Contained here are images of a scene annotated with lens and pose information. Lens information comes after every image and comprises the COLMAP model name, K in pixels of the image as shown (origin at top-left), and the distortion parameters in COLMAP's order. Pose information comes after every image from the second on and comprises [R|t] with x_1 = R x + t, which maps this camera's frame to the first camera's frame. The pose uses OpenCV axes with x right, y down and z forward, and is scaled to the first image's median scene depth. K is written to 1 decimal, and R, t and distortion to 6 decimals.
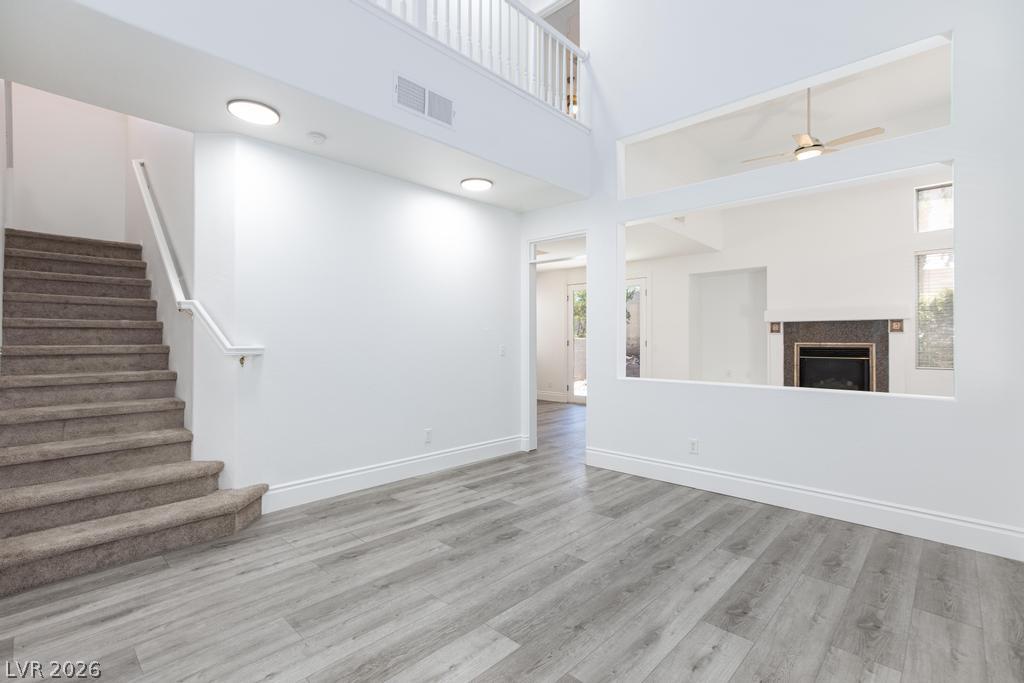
lens RADIAL K [[475.4, 0, 508.8], [0, 475.4, 333.3], [0, 0, 1]] dist [-0.017012, 0.009179]
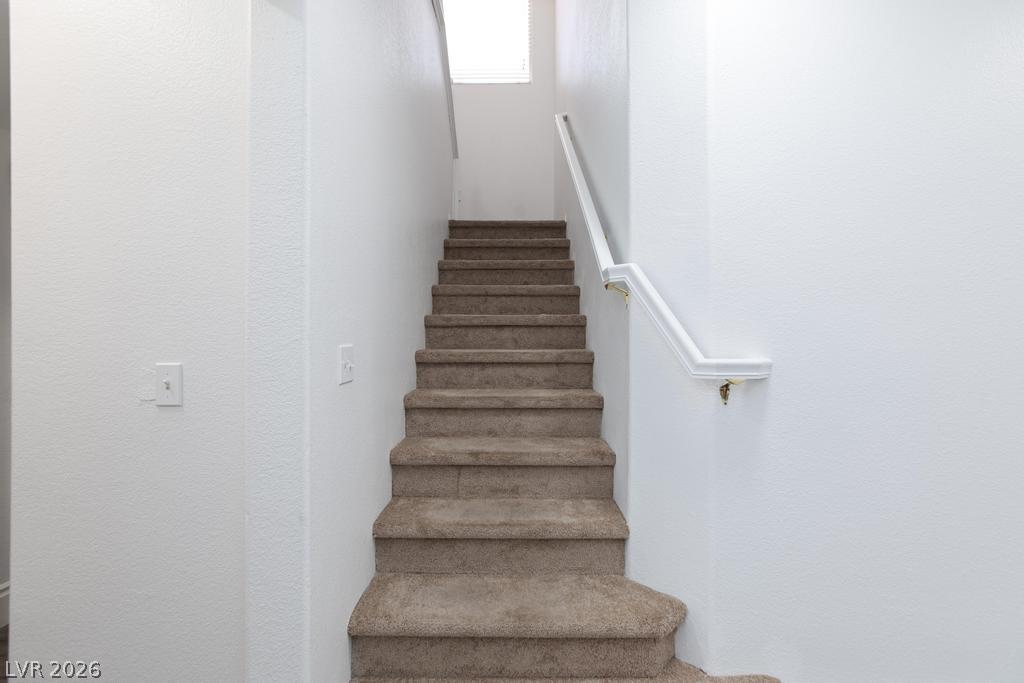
lens RADIAL K [[472.7, 0, 519.0], [0, 472.7, 345.1], [0, 0, 1]] dist [-0.022973, 0.005185]
pose [[0.699005, 0.008991, -0.715060, -0.381485], [0.011172, 0.999662, 0.023491, 0.001954], [0.715030, -0.024409, 0.698668, 0.552806]]
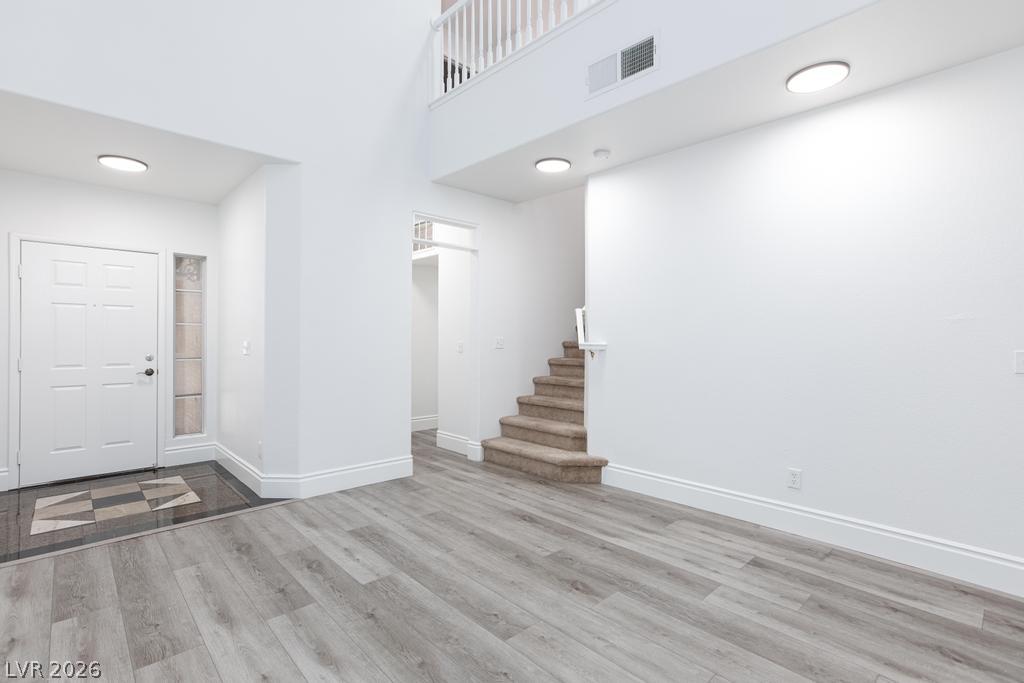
lens RADIAL K [[475.4, 0, 498.1], [0, 475.4, 339.4], [0, 0, 1]] dist [-0.017012, 0.009179]
pose [[-0.062324, -0.000174, -0.998056, 0.706250], [0.010204, 0.999948, -0.000812, 0.016200], [0.998004, -0.010235, -0.062319, 0.823934]]
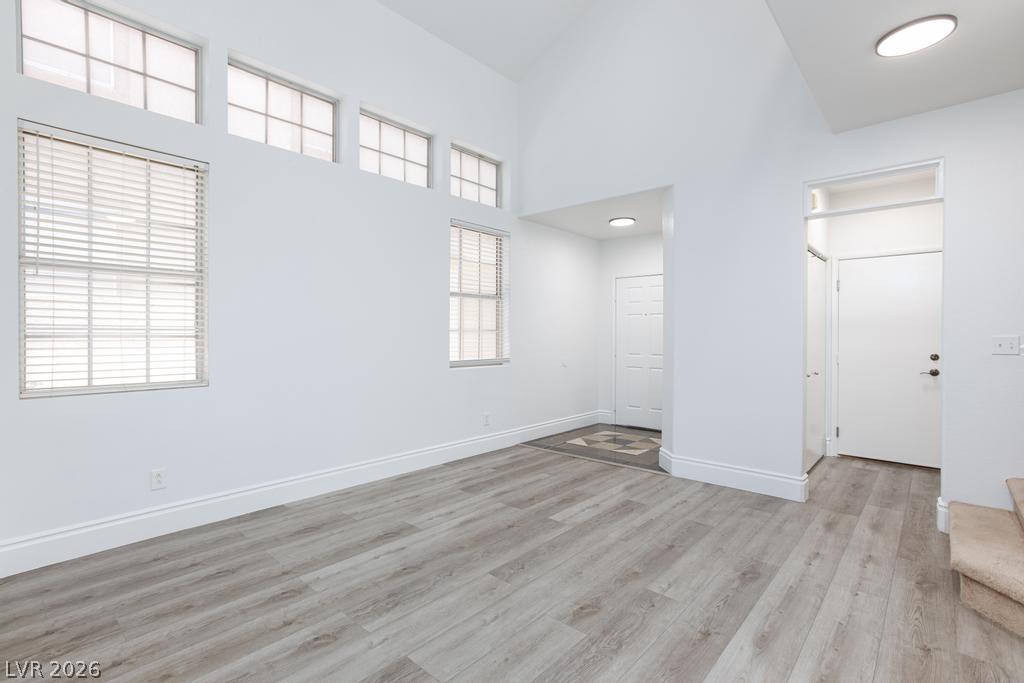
lens RADIAL K [[475.4, 0, 523.0], [0, 475.4, 332.9], [0, 0, 1]] dist [-0.017012, 0.009179]
pose [[-0.998376, -0.004893, -0.056755, 0.120437], [-0.003804, 0.999807, -0.019294, 0.025910], [0.056838, -0.019047, -0.998202, 1.532955]]
